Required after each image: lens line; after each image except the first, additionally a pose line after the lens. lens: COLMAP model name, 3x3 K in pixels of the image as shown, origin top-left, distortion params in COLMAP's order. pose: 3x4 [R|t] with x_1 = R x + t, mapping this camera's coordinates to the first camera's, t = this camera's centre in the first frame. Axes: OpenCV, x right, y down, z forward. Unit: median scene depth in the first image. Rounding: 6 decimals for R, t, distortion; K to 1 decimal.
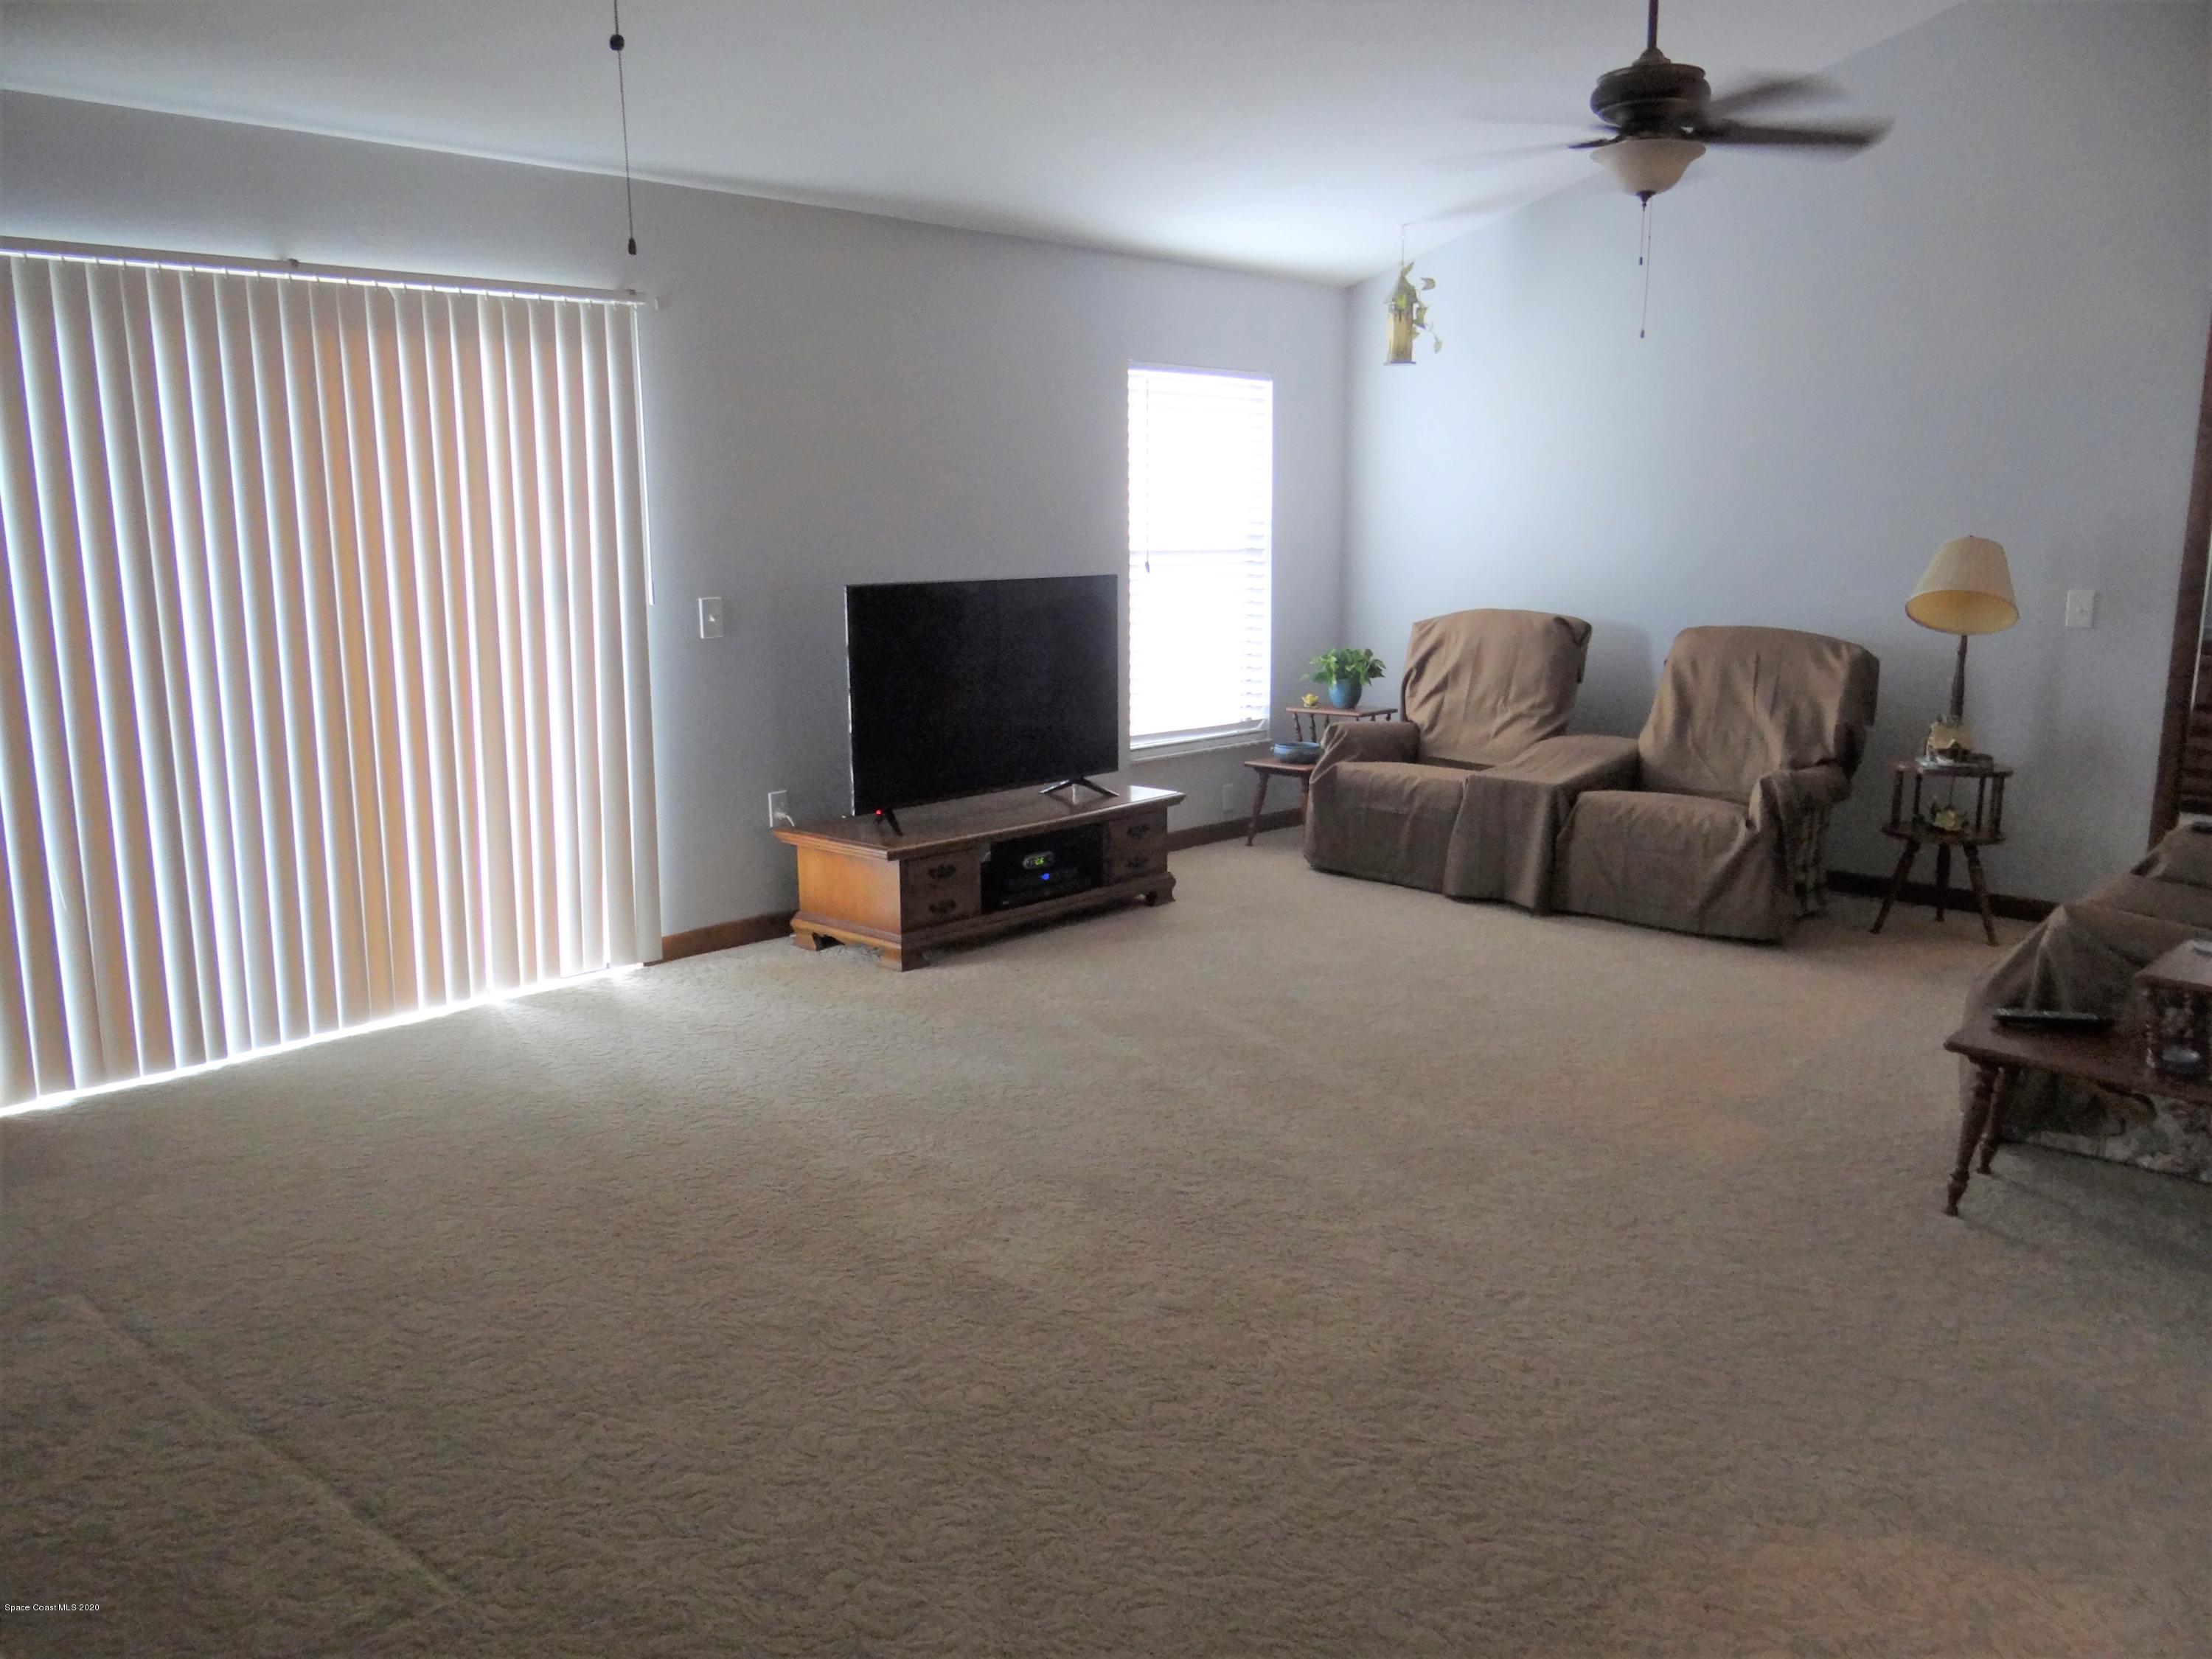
lens RADIAL K [[1774.7, 0, 1106.0], [0, 1774.7, 829.5], [0, 0, 1]] dist [-0.001510, 0.000233]
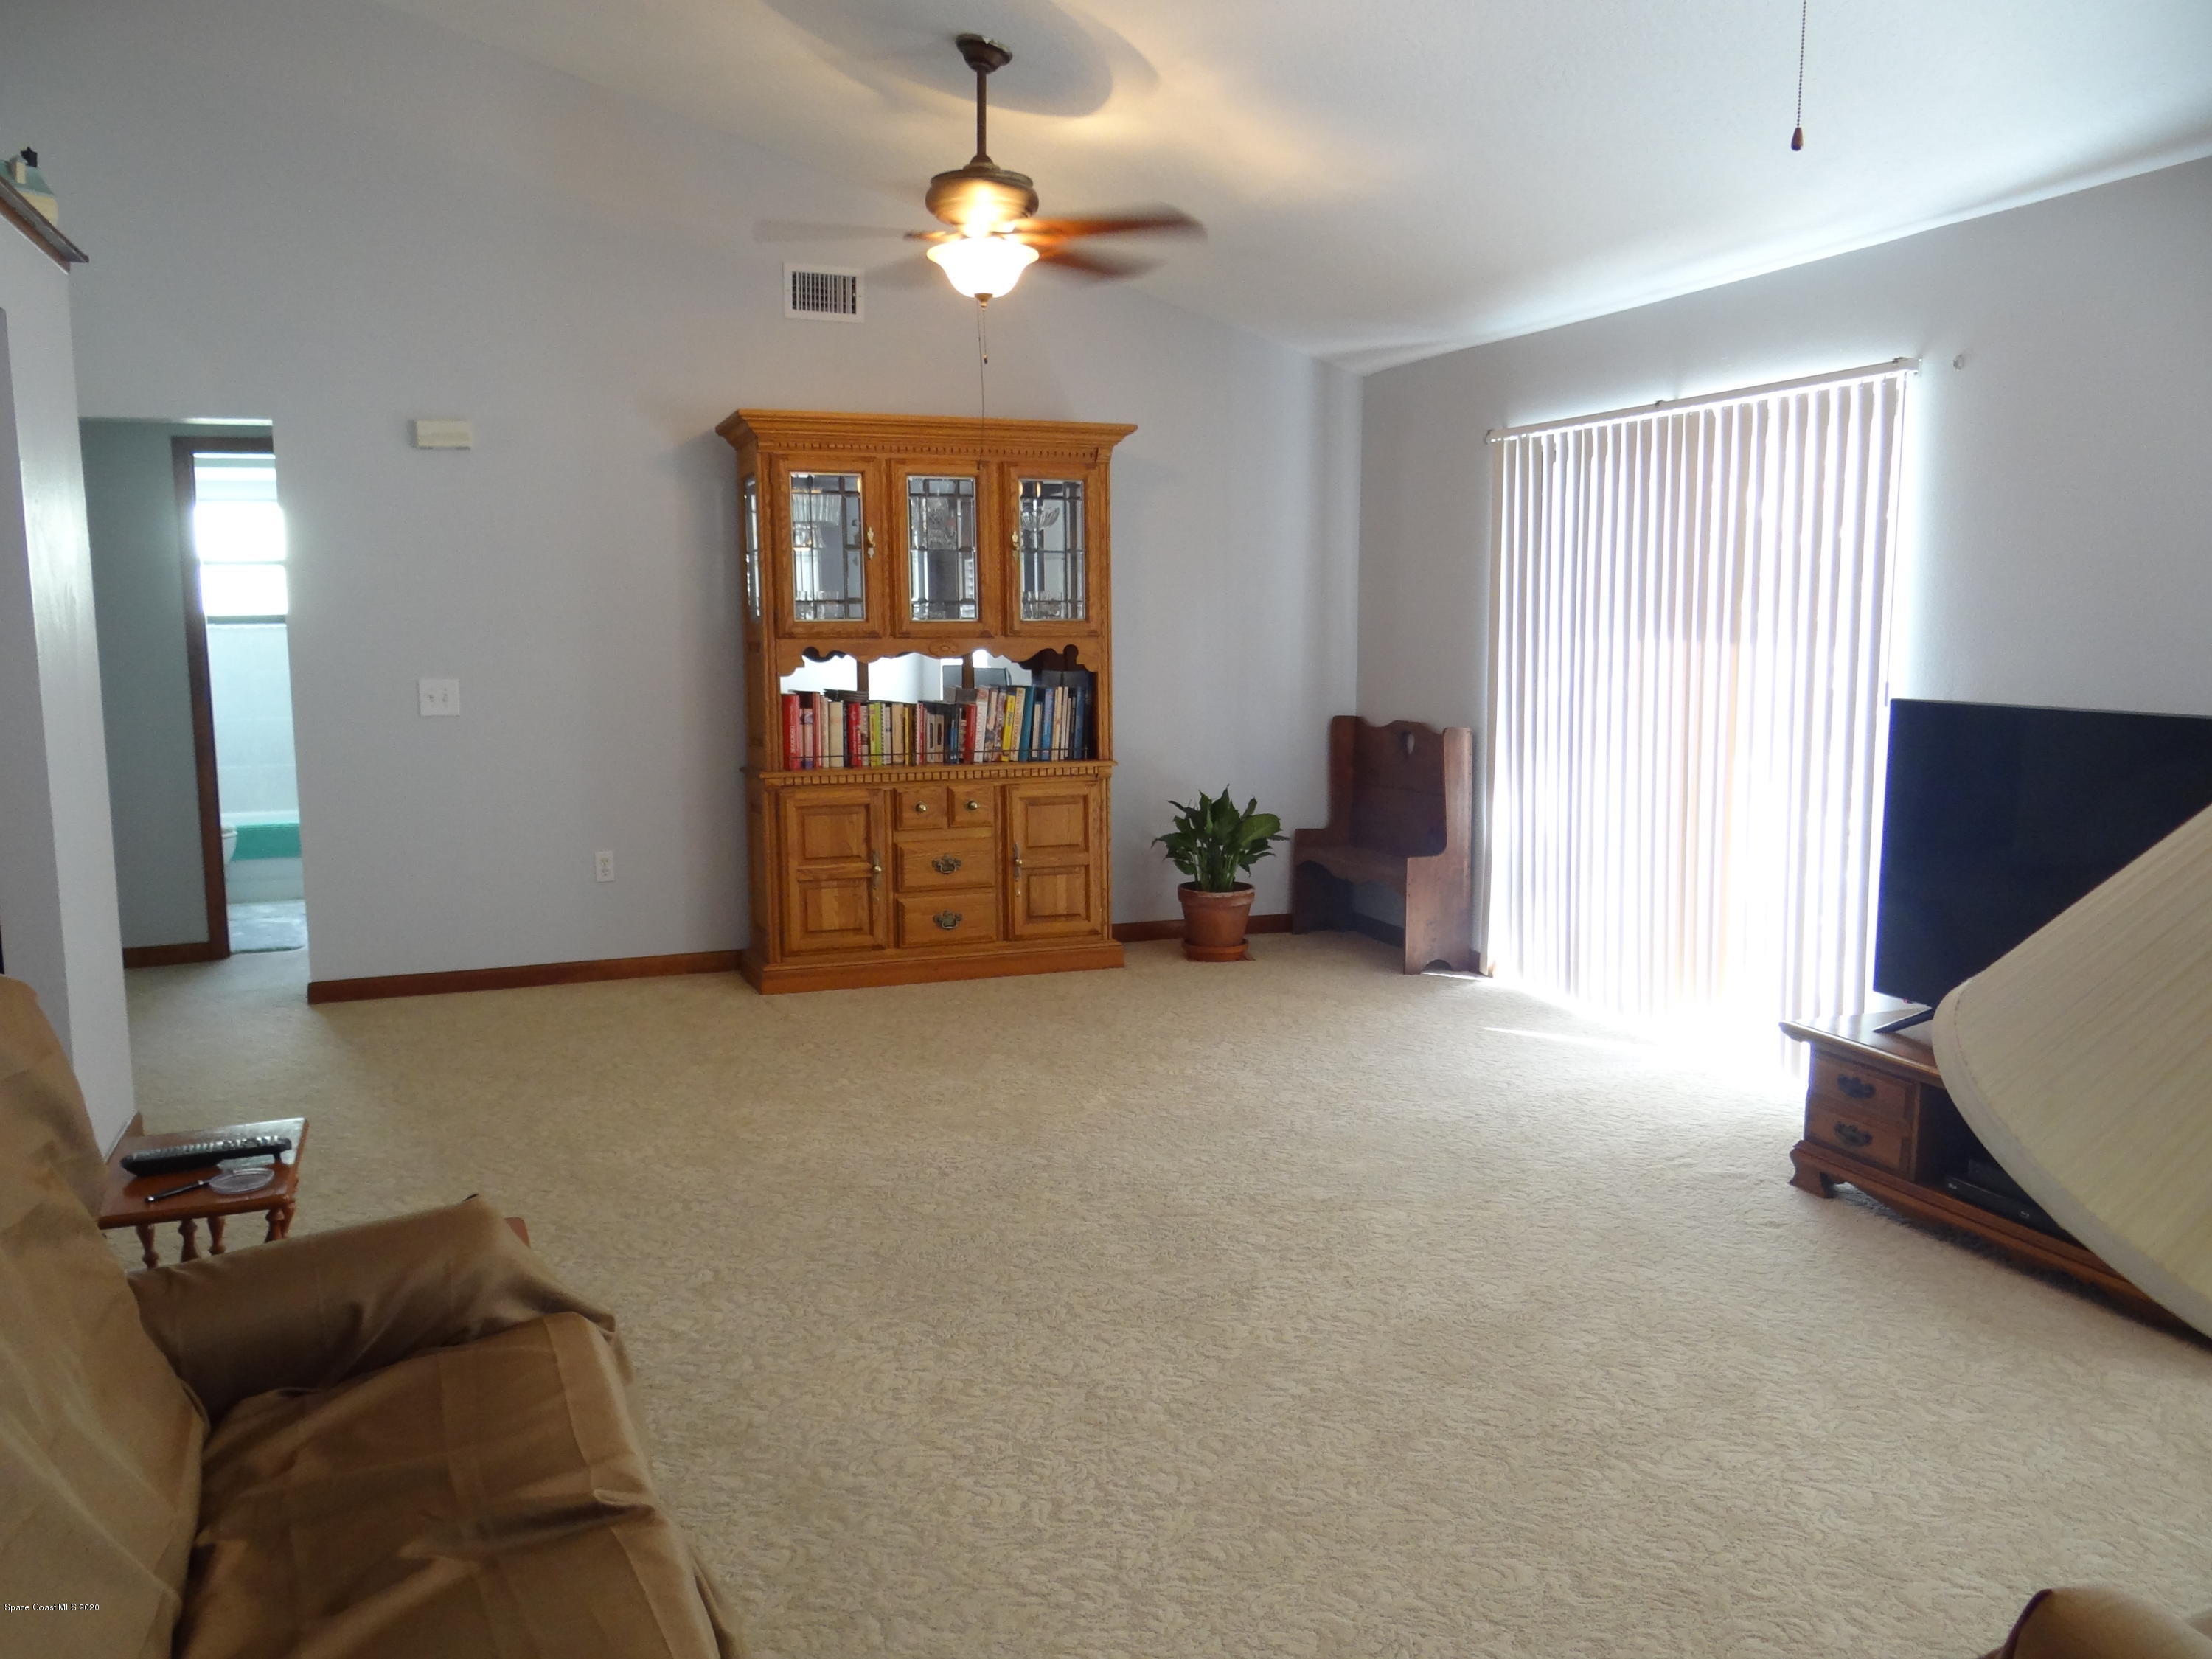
lens RADIAL K [[1774.7, 0, 1106.0], [0, 1774.7, 829.5], [0, 0, 1]] dist [-0.001510, 0.000233]
pose [[-0.438784, 0.115354, -0.891157, 0.645534], [-0.150265, 0.968342, 0.199332, -0.168785], [0.885939, 0.221374, -0.407560, 0.940700]]
